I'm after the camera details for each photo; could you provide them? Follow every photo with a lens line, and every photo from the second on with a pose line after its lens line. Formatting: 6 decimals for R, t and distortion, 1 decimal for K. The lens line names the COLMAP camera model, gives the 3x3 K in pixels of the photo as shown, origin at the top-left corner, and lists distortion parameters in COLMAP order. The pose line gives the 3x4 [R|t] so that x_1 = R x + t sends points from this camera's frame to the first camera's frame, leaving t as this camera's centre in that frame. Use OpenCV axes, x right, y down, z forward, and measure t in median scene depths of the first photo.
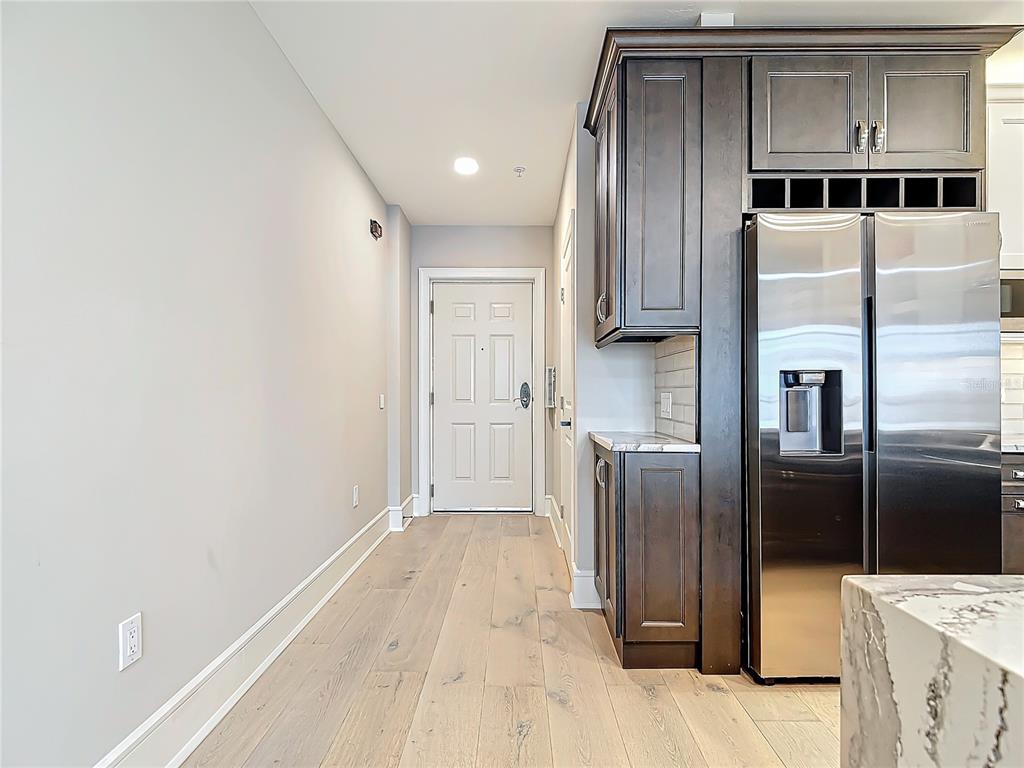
lens RADIAL K [[546.7, 0, 510.9], [0, 546.7, 399.7], [0, 0, 1]] dist [0.001825, -0.001761]
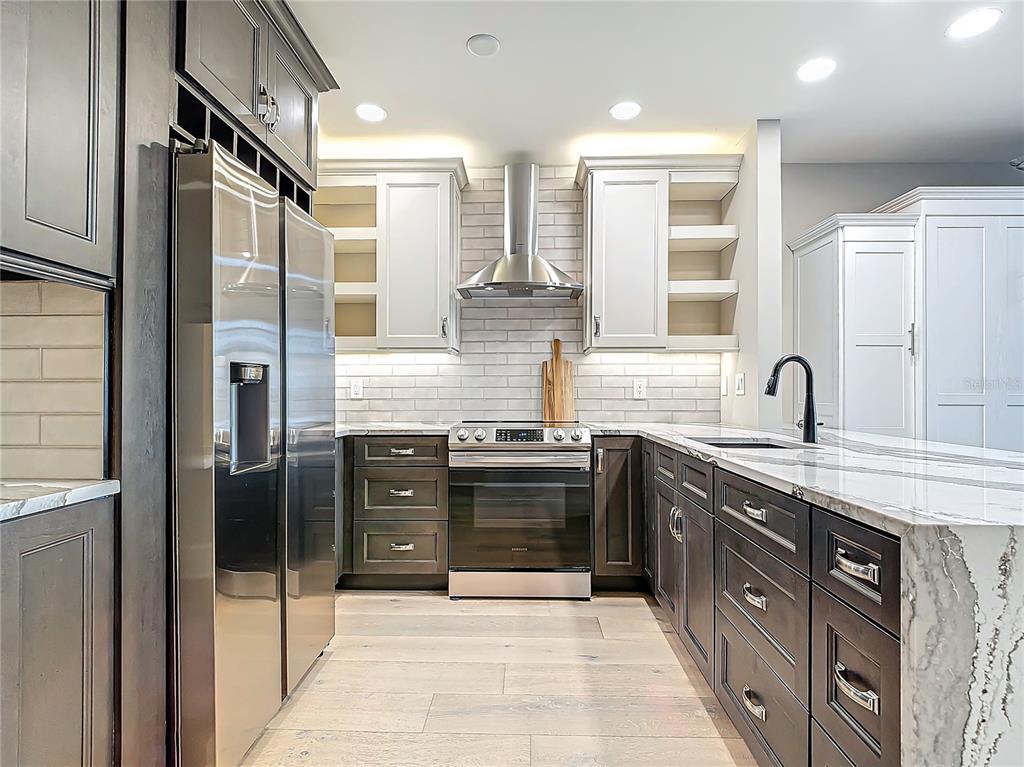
lens RADIAL K [[540.9, 0, 512.0], [0, 540.9, 383.5], [0, 0, 1]] dist [0.003026, 0.000135]
pose [[0.018888, 0.009867, 0.999773, -0.231598], [0.010146, 0.999898, -0.010060, -0.011424], [-0.999770, 0.010333, 0.018786, 0.563068]]
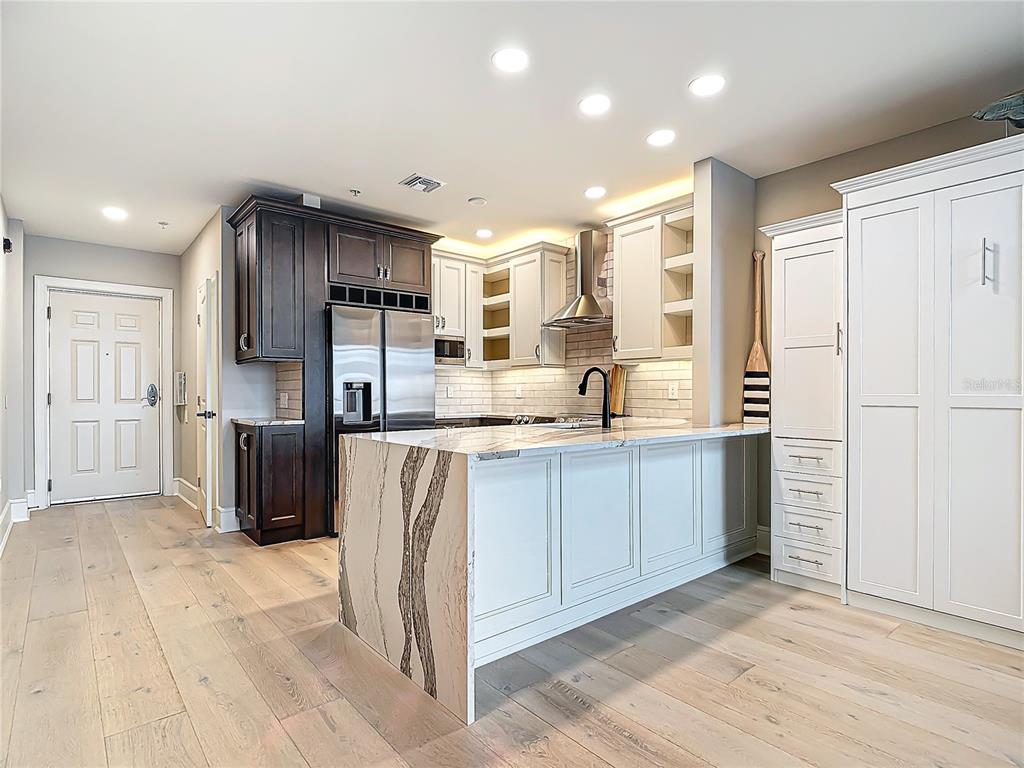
lens RADIAL K [[538.4, 0, 512.0], [0, 538.4, 384.0], [0, 0, 1]] dist [0.016690, -0.022129]
pose [[0.763908, 0.006516, 0.645292, -0.313187], [0.011015, 0.999672, -0.023134, 0.007089], [-0.645231, 0.024780, 0.763586, -0.904344]]
